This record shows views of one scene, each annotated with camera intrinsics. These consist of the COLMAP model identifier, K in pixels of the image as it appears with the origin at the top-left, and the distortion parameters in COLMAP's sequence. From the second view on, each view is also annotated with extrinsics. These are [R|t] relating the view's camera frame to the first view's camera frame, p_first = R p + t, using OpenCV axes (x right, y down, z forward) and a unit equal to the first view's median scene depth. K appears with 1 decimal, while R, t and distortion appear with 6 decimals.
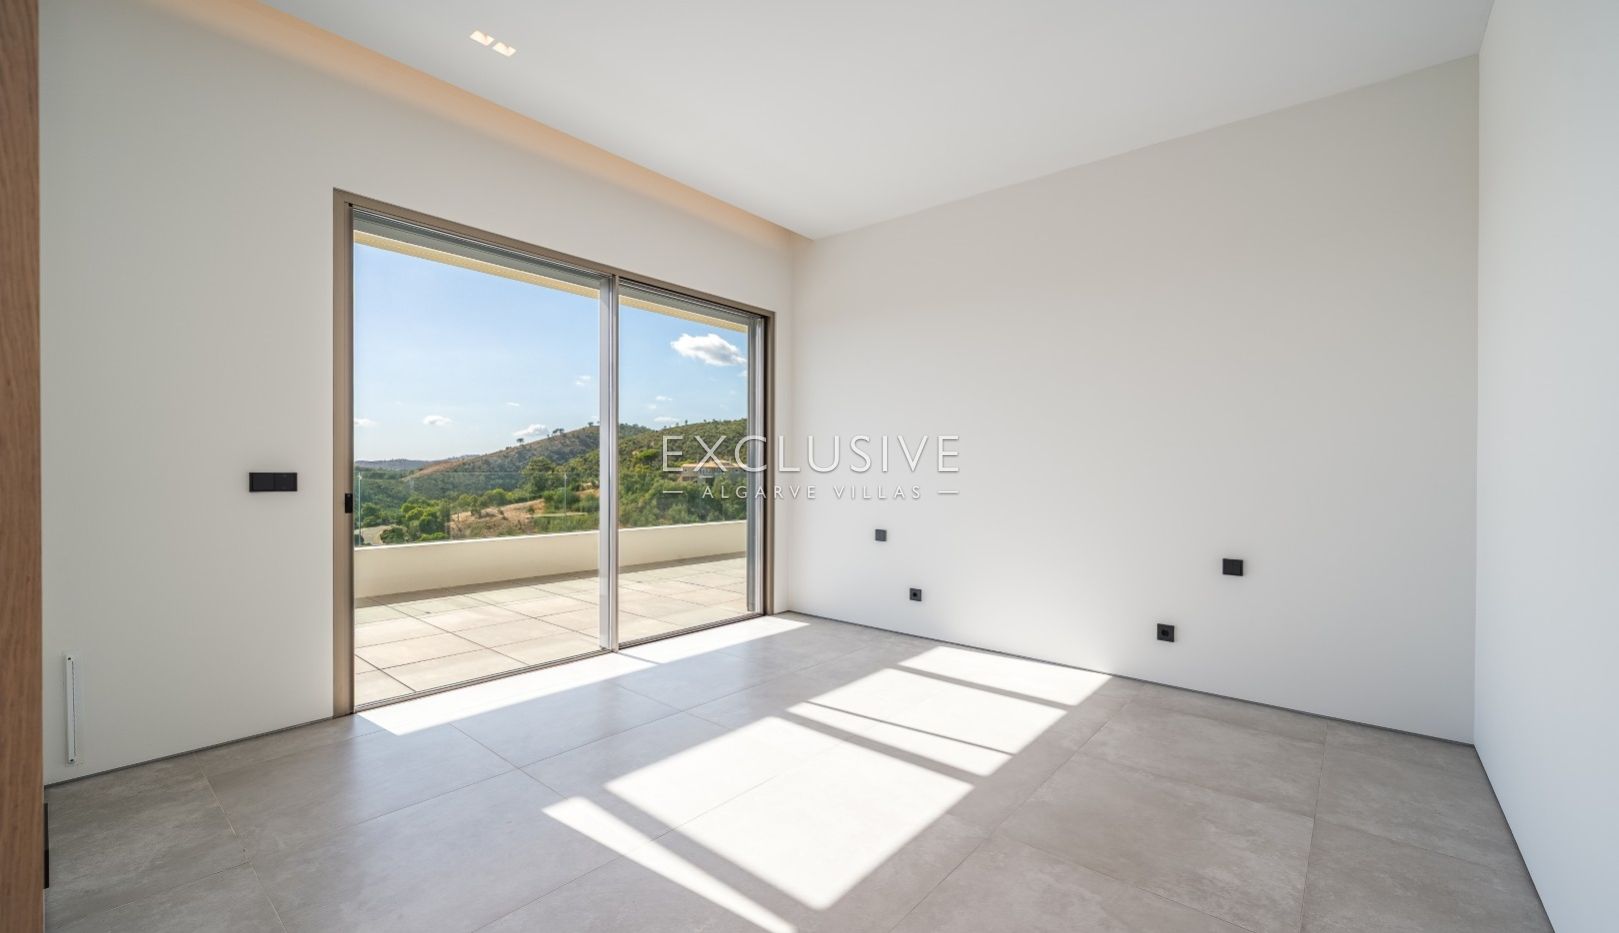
lens RADIAL K [[647.7, 0, 818.9], [0, 647.7, 477.3], [0, 0, 1]] dist [-0.000391, -0.000158]
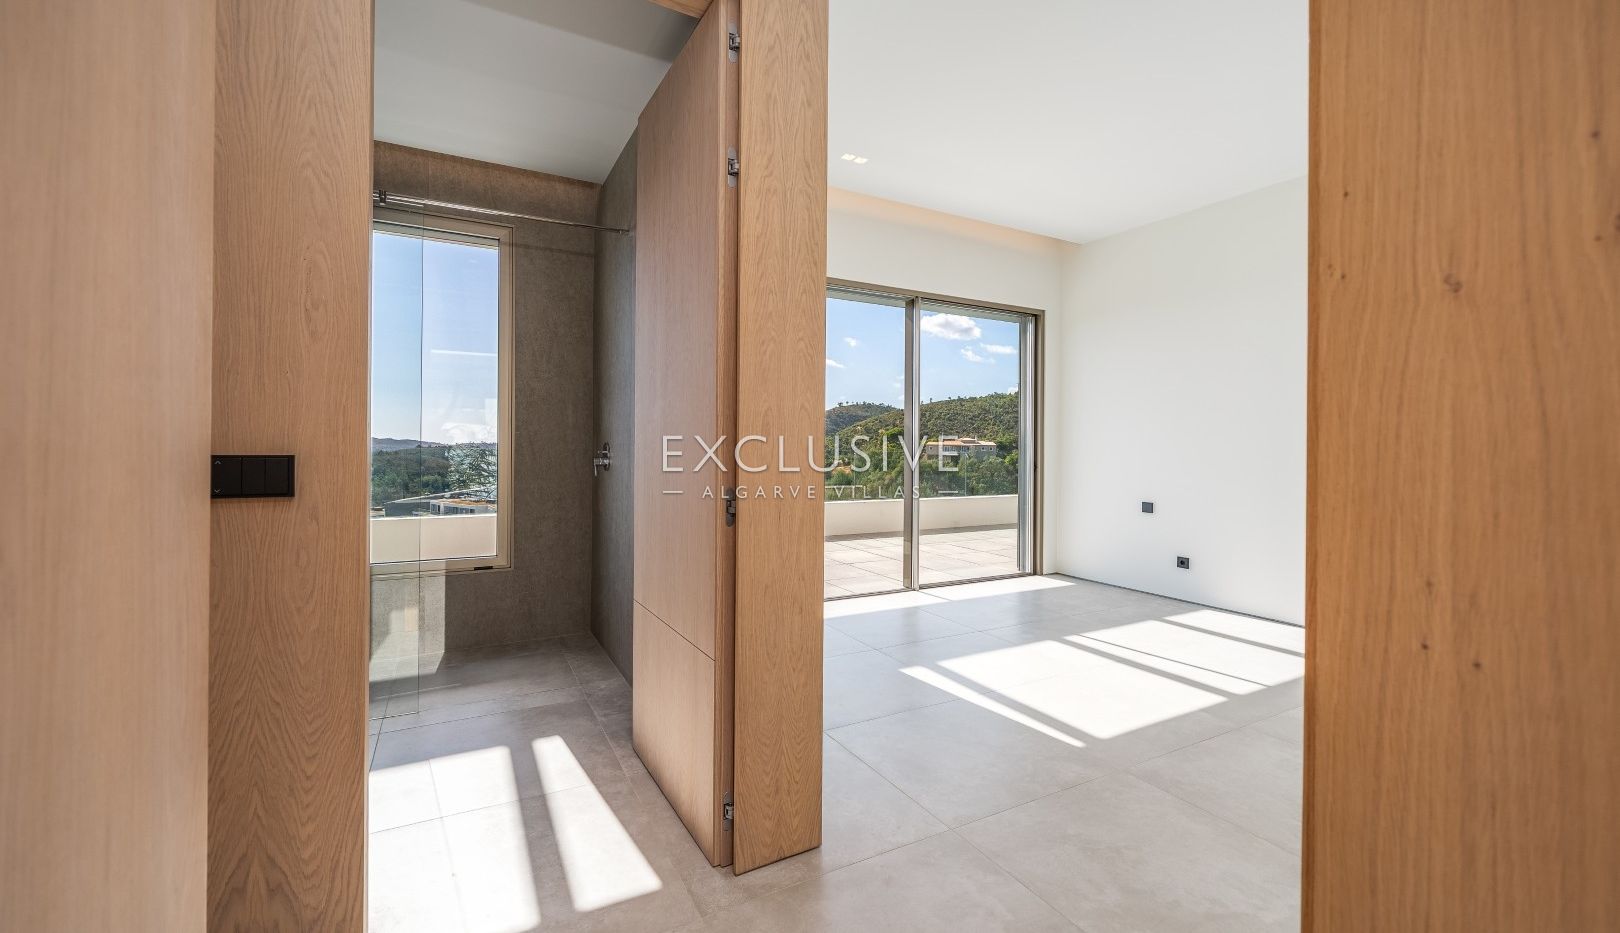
lens RADIAL K [[653.7, 0, 816.8], [0, 653.7, 457.0], [0, 0, 1]] dist [-0.000630, -0.000056]
pose [[0.930937, 0.003479, -0.365164, -0.020381], [-0.002552, 0.999992, 0.003022, 0.000969], [0.365172, -0.001882, 0.930938, -0.220620]]
